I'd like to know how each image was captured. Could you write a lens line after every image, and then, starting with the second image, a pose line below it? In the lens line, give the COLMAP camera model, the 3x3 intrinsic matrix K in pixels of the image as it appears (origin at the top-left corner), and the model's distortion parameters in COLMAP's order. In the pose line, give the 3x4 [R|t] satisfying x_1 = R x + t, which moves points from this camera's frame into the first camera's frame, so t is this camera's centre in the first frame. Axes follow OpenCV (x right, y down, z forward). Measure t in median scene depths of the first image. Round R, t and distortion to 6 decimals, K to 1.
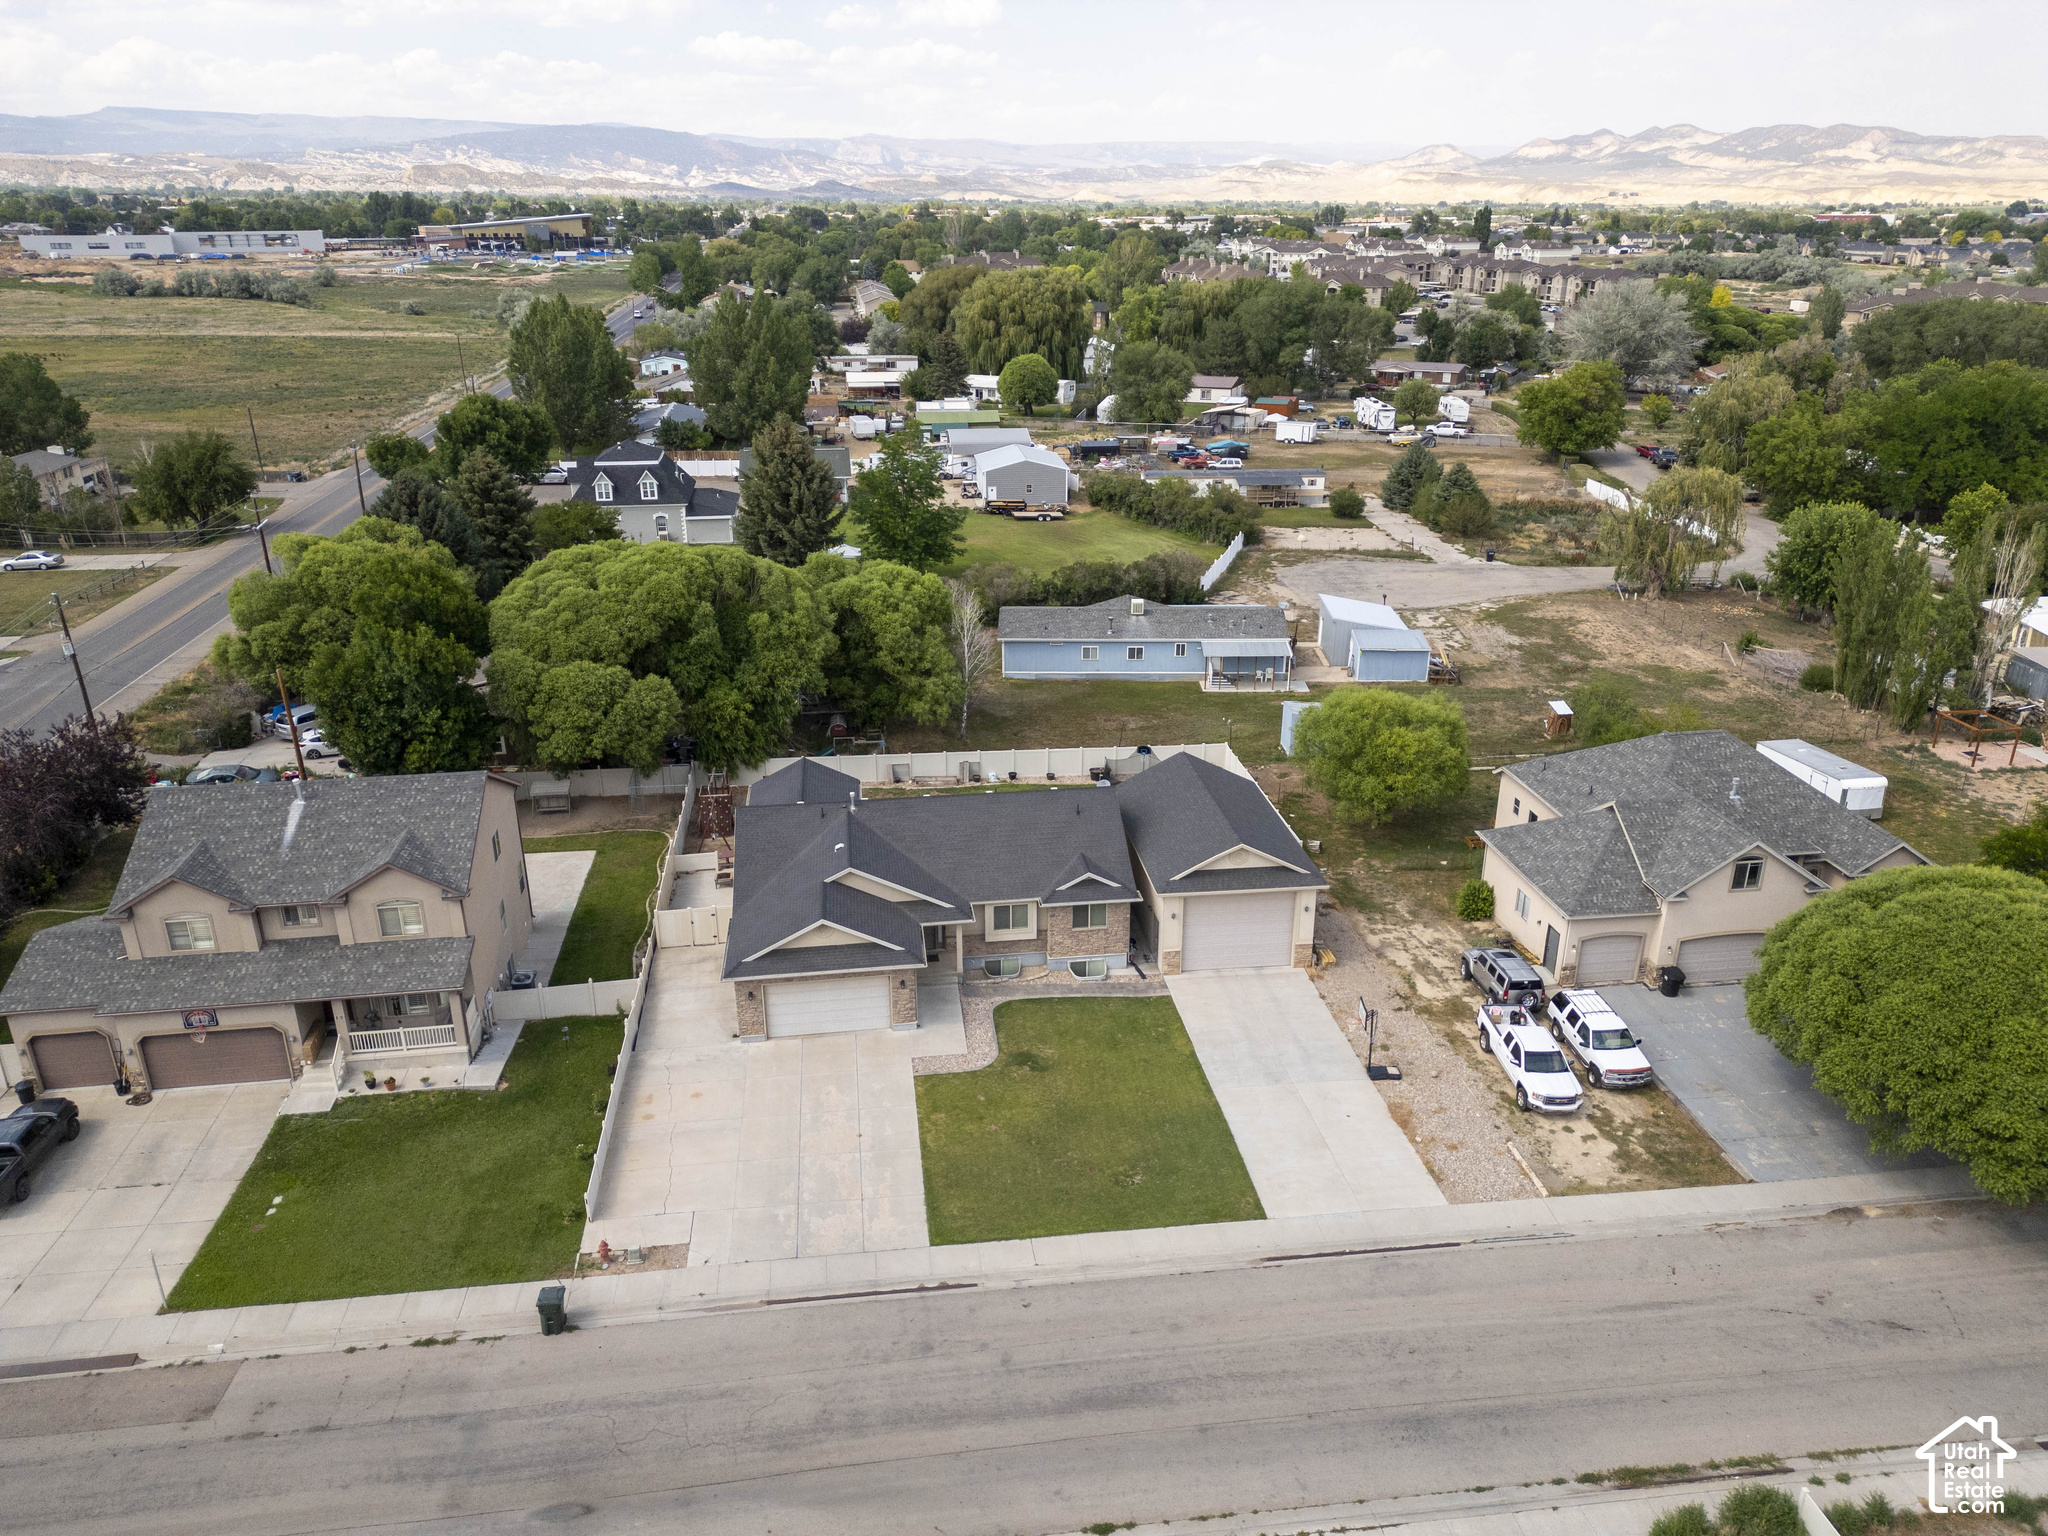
lens RADIAL K [[1426.5, 0, 1029.6], [0, 1426.5, 773.3], [0, 0, 1]] dist [0.073022, -0.069994]
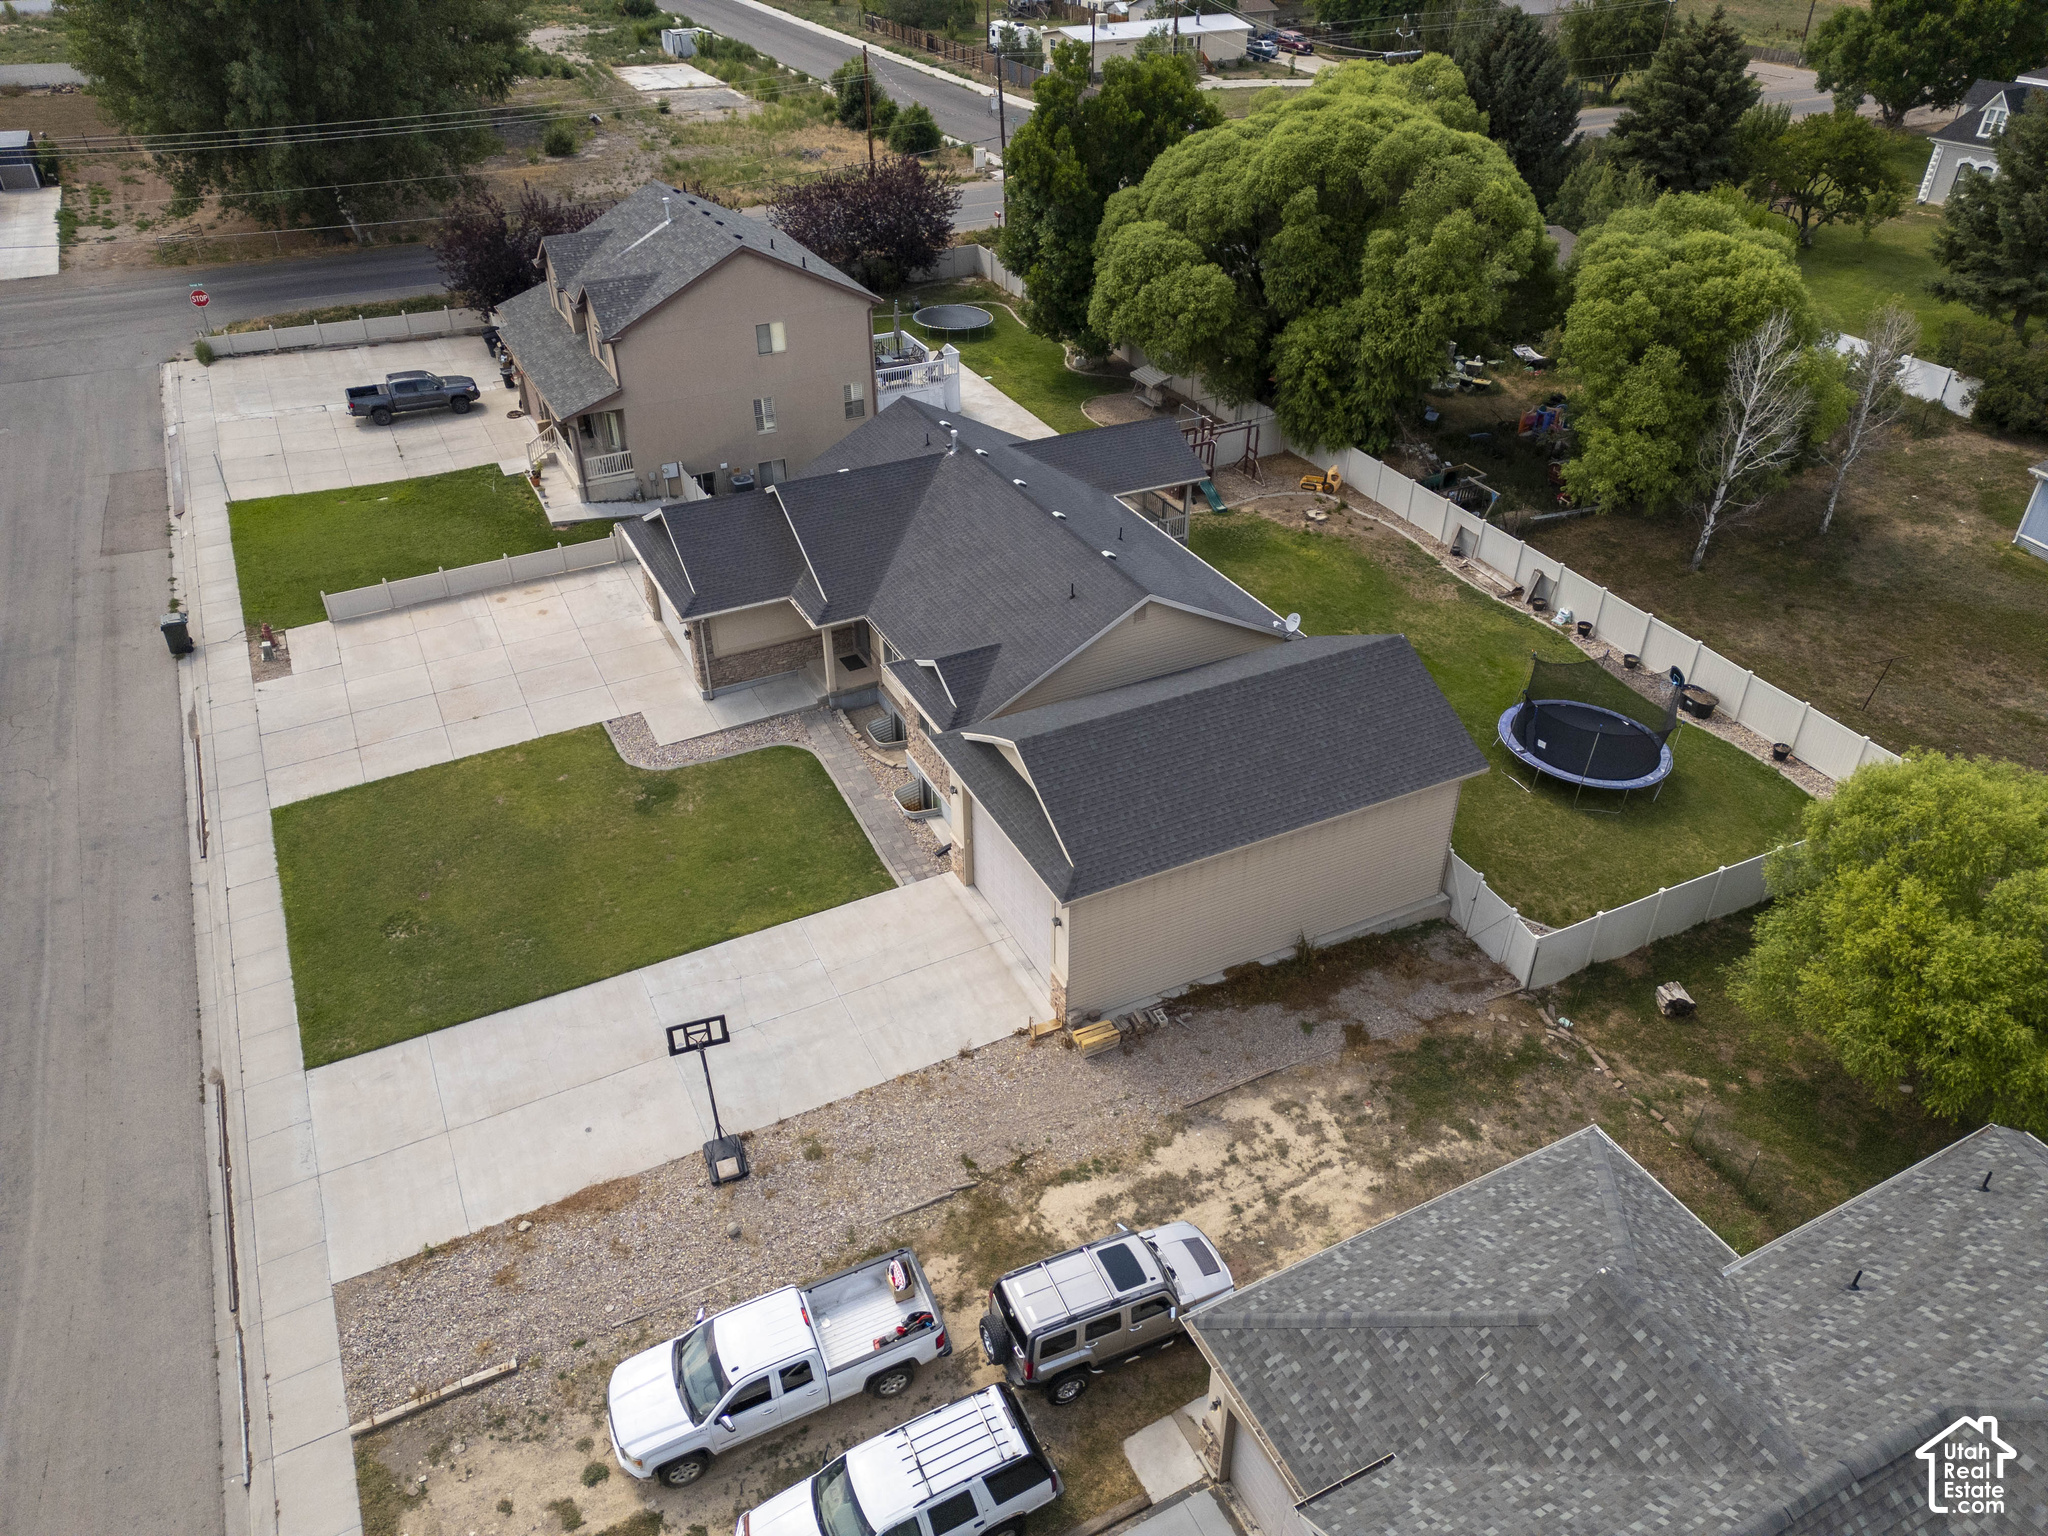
lens RADIAL K [[1426.5, 0, 1029.6], [0, 1426.5, 773.3], [0, 0, 1]] dist [0.073022, -0.069994]
pose [[0.330302, 0.533579, -0.778585, 0.551426], [-0.347247, 0.835724, 0.425423, -0.164990], [0.877679, 0.129843, 0.461325, 0.720057]]
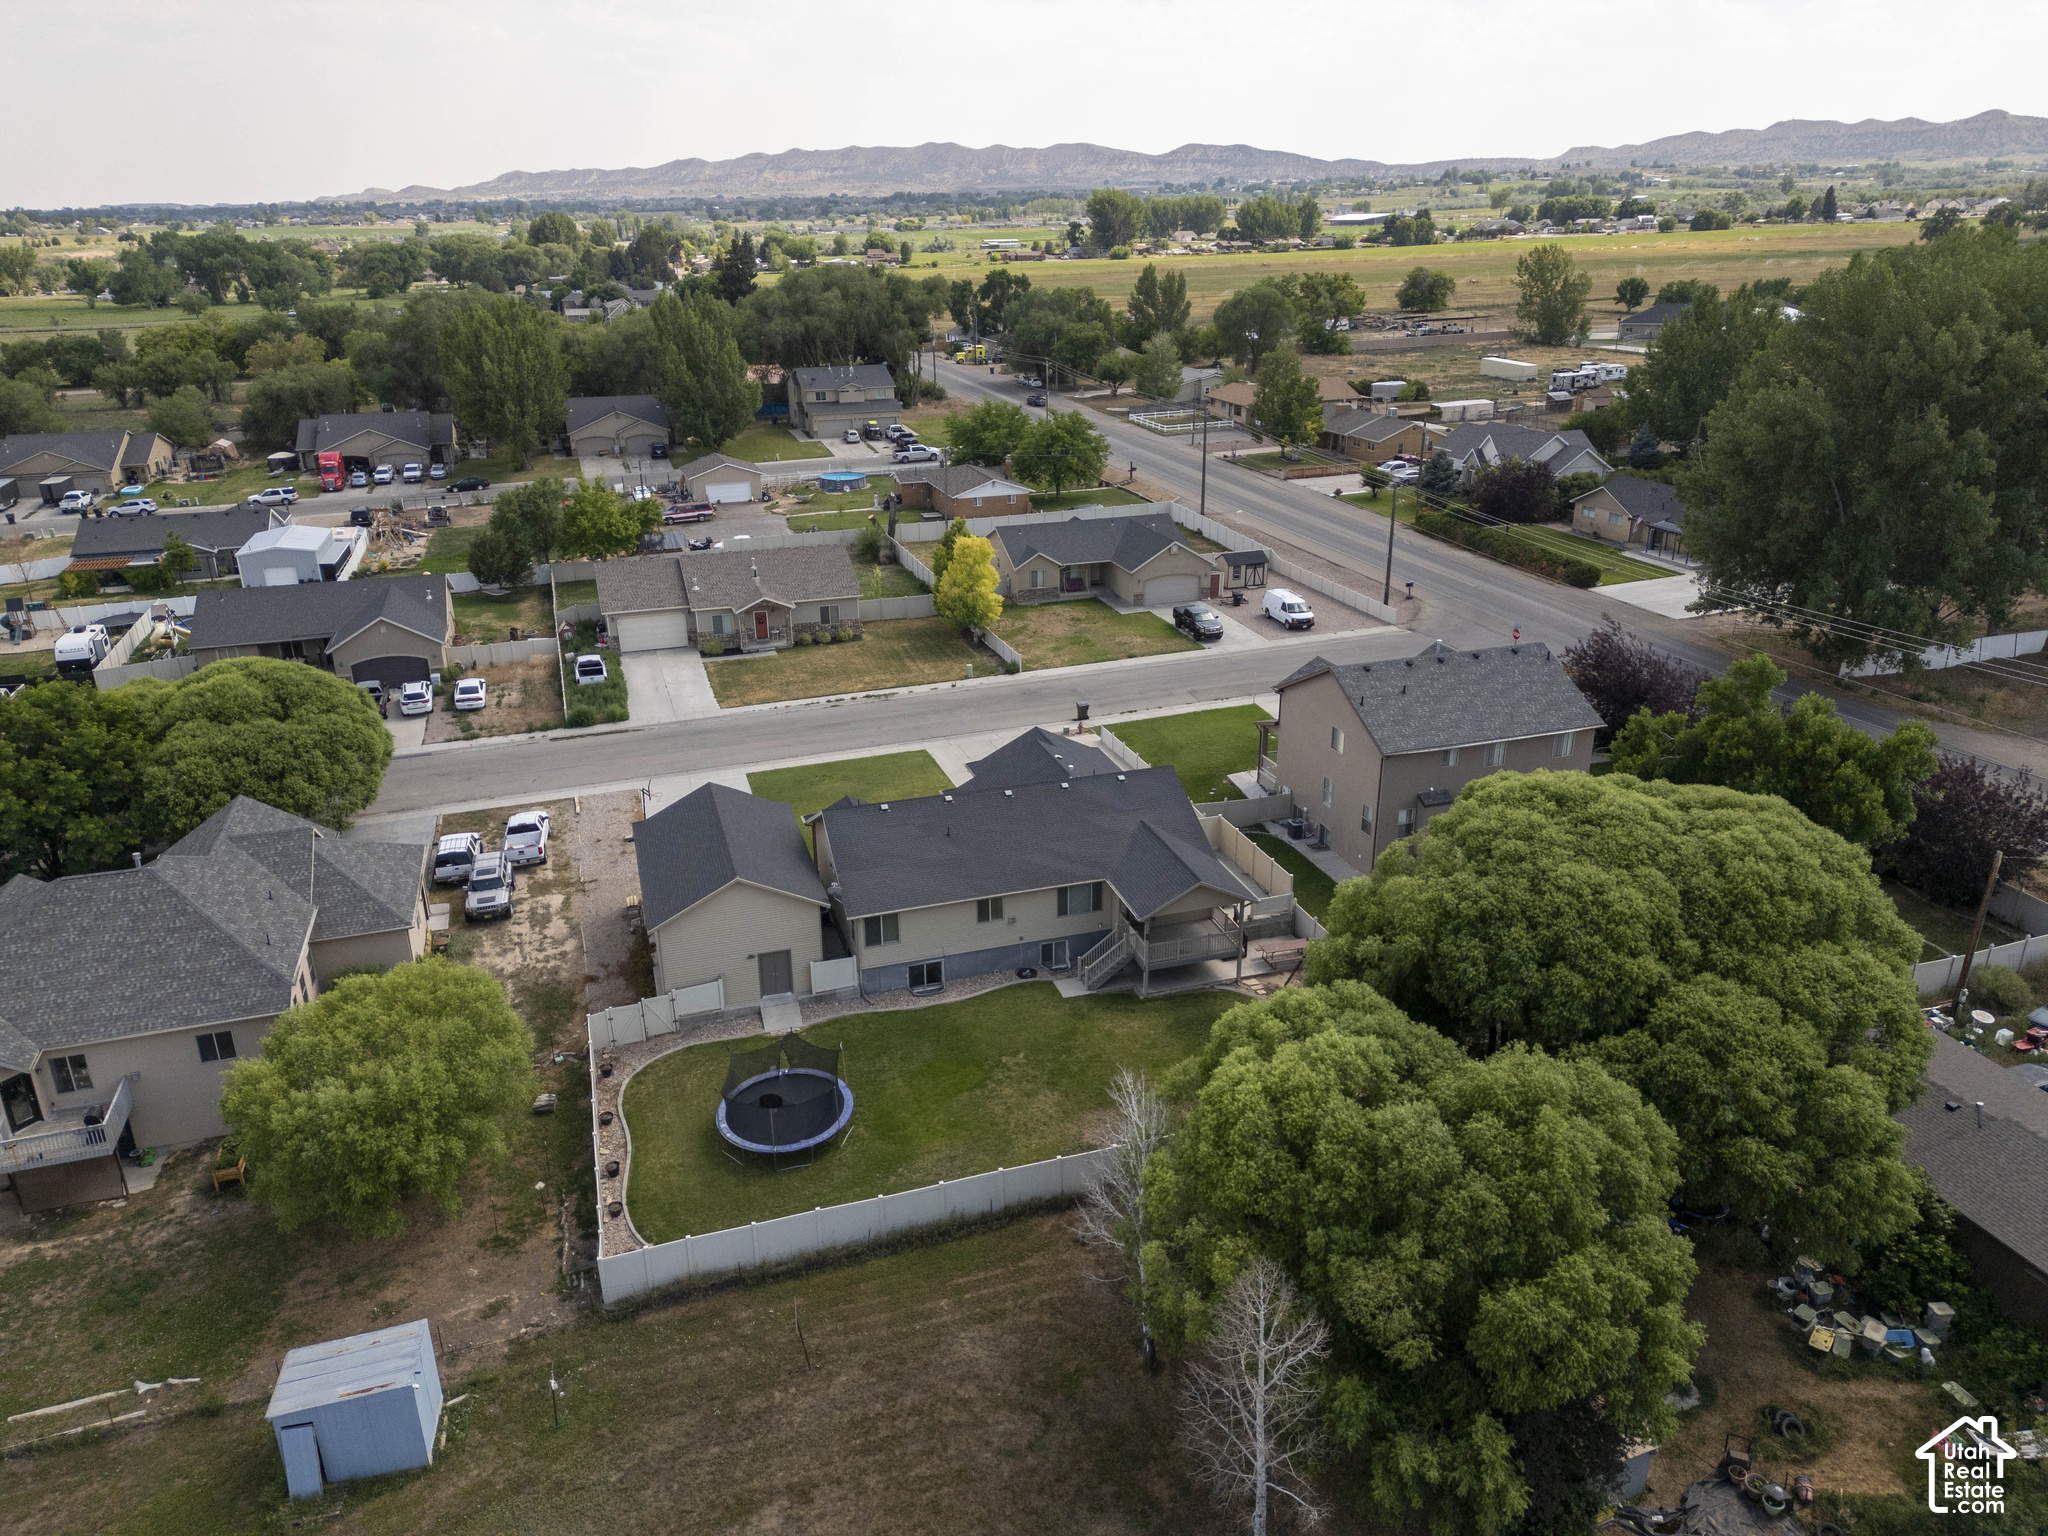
lens RADIAL K [[1427.7, 0, 1031.7], [0, 1427.7, 765.5], [0, 0, 1]] dist [0.093253, -0.100077]
pose [[-0.983484, 0.079472, -0.162615, 0.076897], [-0.052096, 0.736134, 0.674828, -0.705534], [0.173337, 0.672154, -0.719836, 1.764041]]
